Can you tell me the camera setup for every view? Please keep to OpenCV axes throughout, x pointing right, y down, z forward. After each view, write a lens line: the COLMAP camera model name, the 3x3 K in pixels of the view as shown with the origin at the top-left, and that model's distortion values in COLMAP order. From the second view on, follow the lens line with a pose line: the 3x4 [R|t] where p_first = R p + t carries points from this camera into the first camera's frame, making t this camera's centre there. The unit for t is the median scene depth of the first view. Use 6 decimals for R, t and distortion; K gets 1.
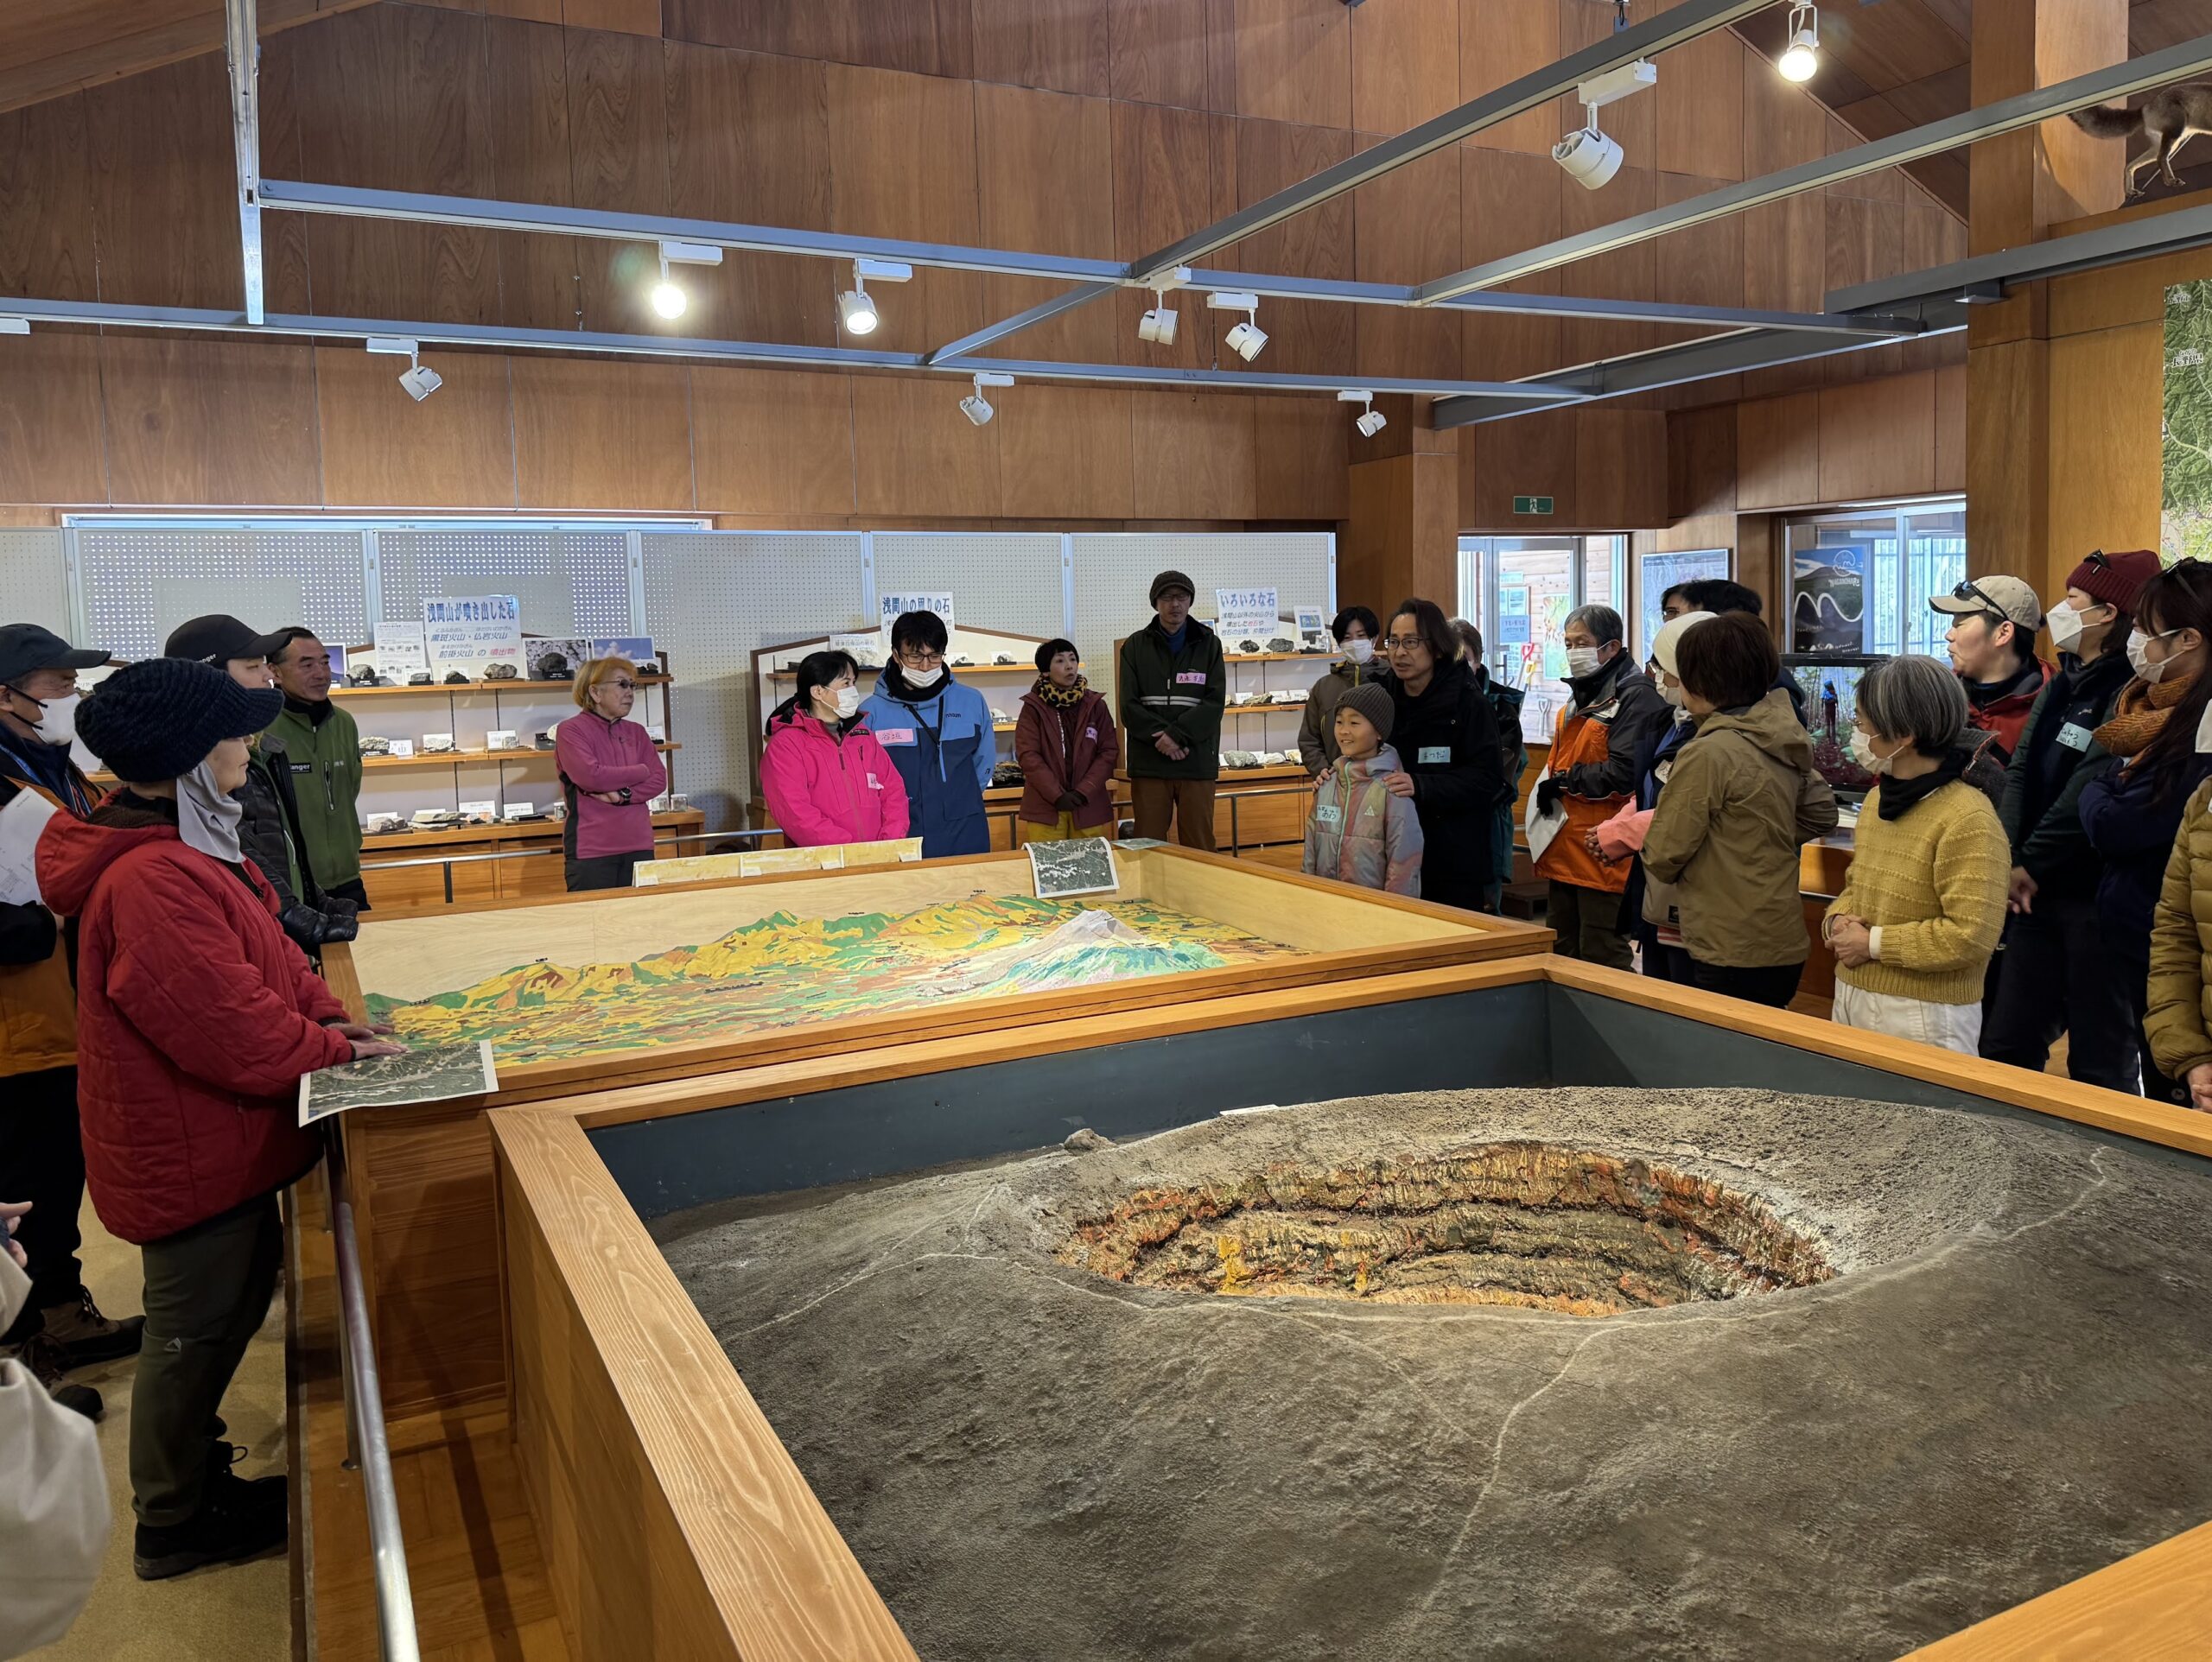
lens RADIAL K [[1574.2, 0, 1097.2], [0, 1574.2, 825.6], [0, 0, 1]] dist [0.000921, -0.001695]
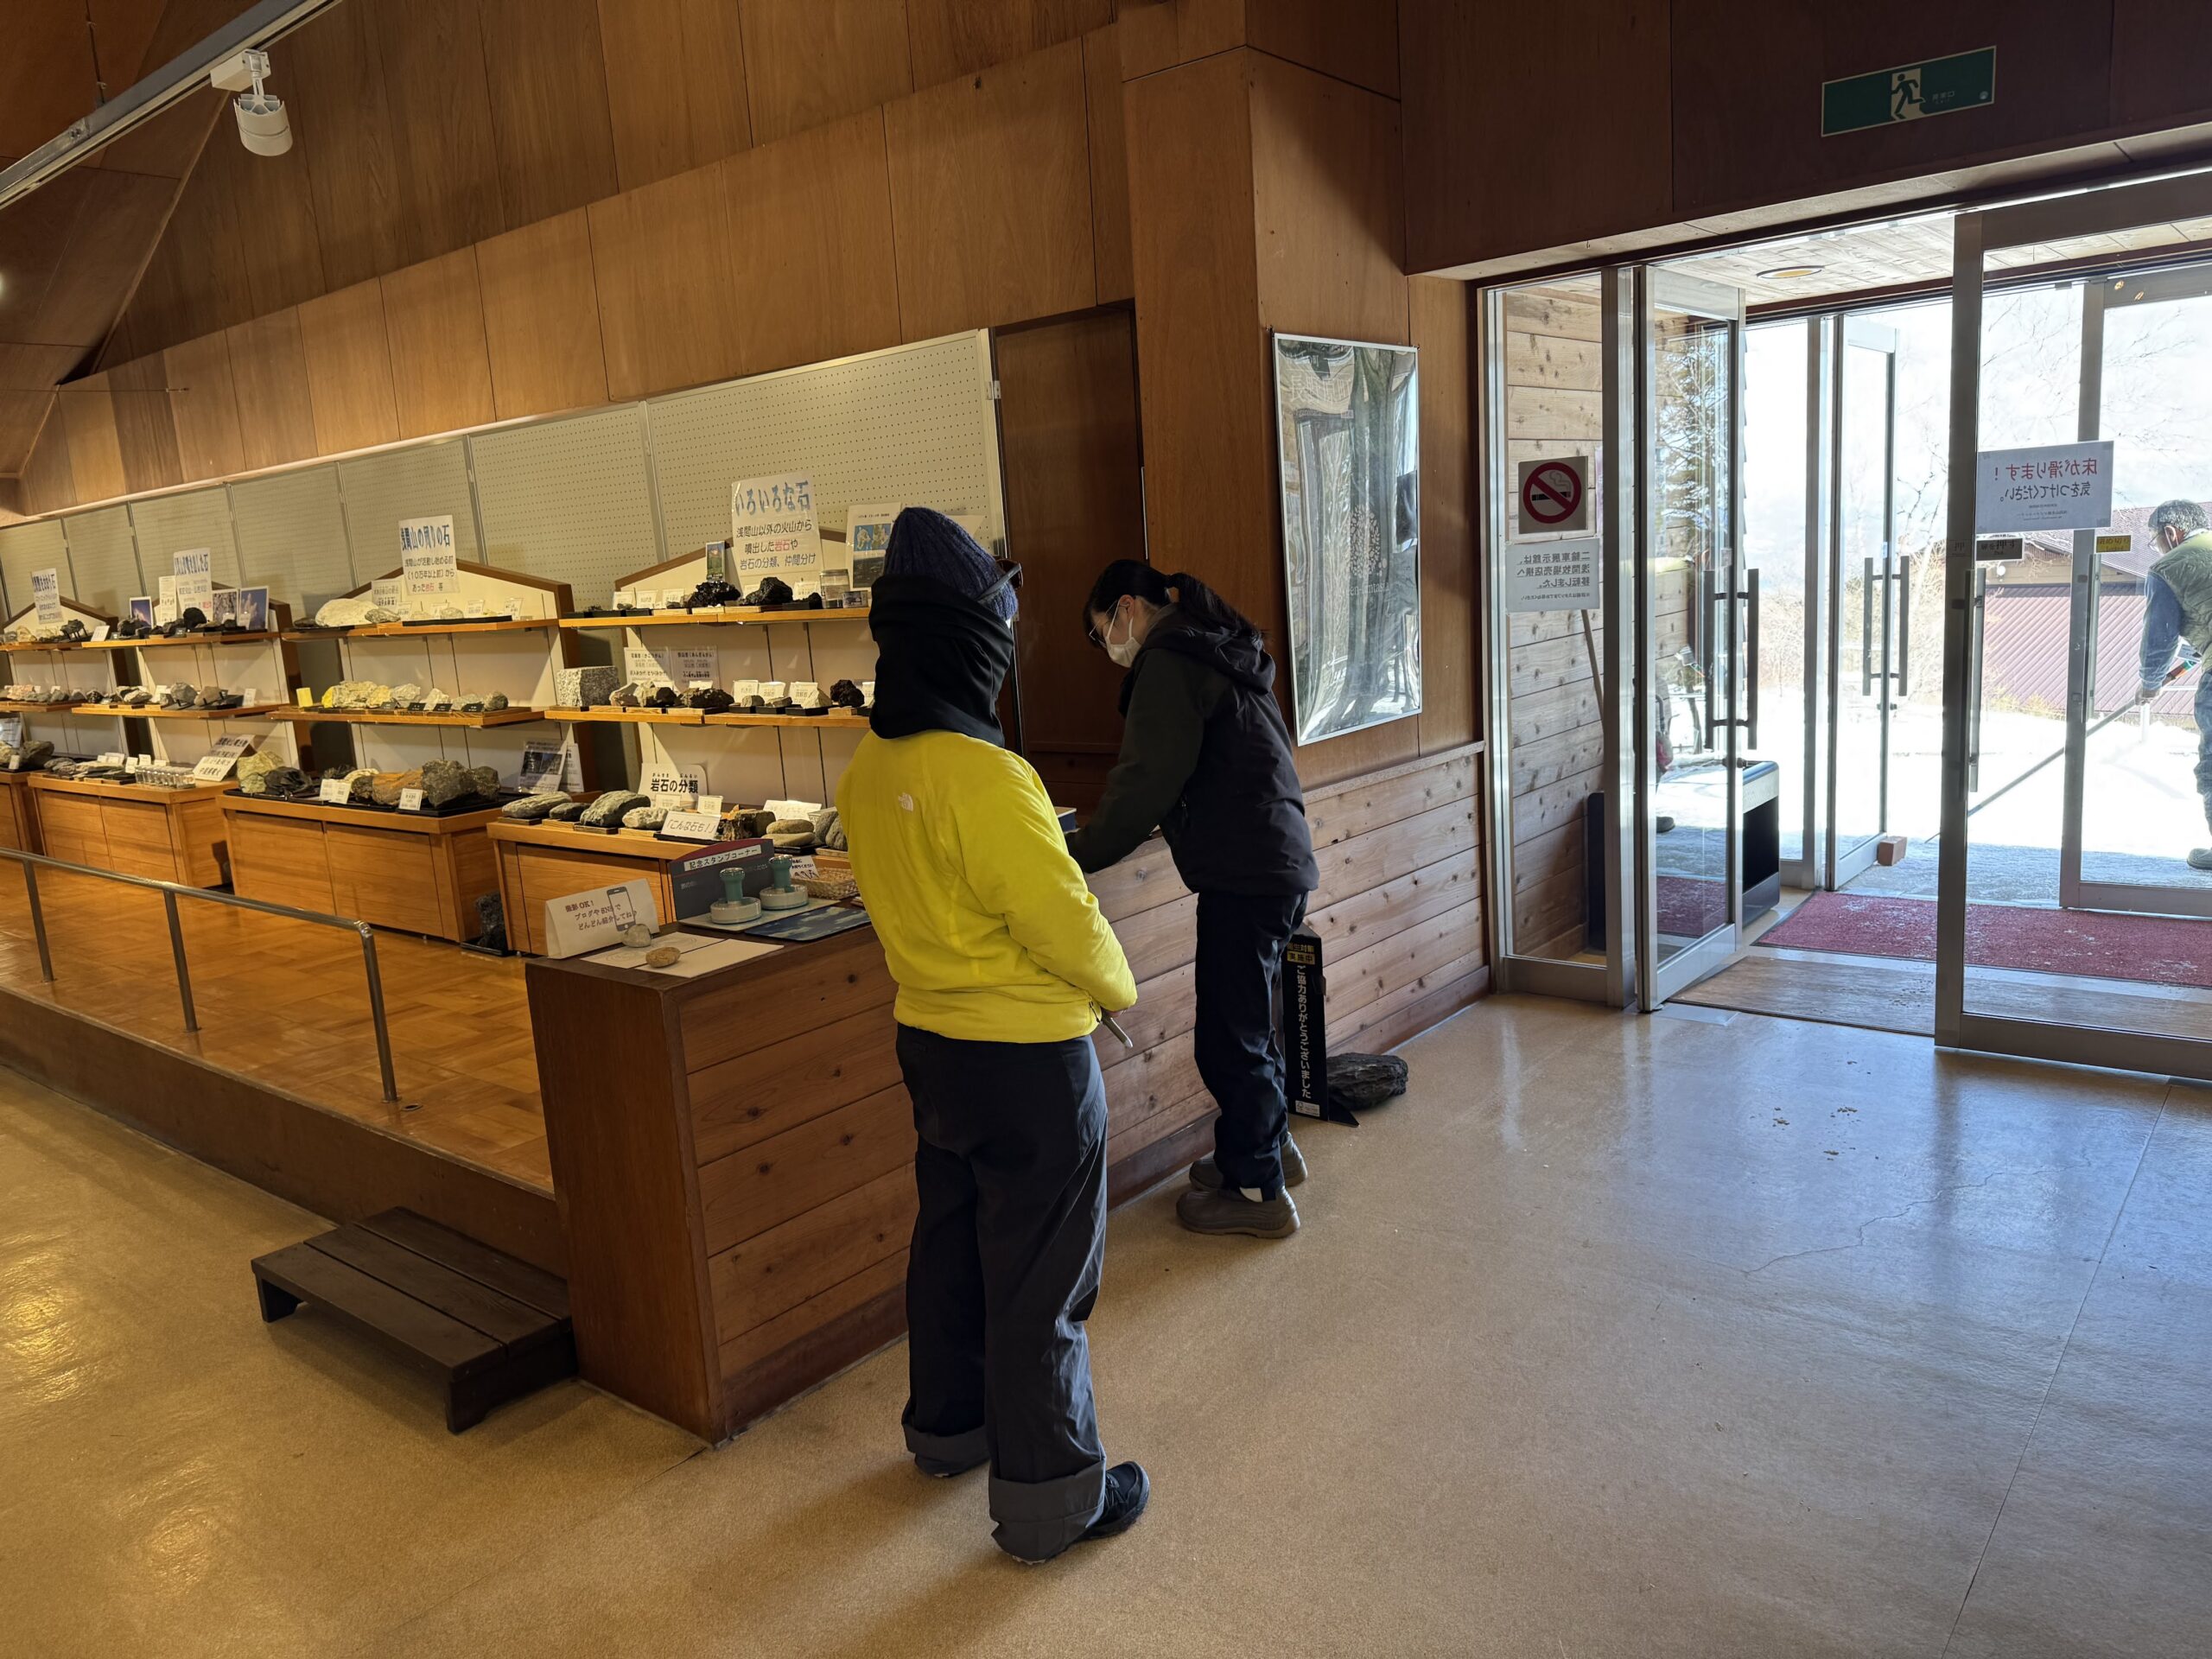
lens RADIAL K [[1574.4, 0, 1097.2], [0, 1574.4, 824.1], [0, 0, 1]] dist [0.000921, -0.001695]
pose [[0.390812, 0.158211, -0.906772, 0.614770], [-0.057877, 0.987392, 0.147333, -0.121202], [0.918649, -0.005098, 0.395041, 0.898452]]
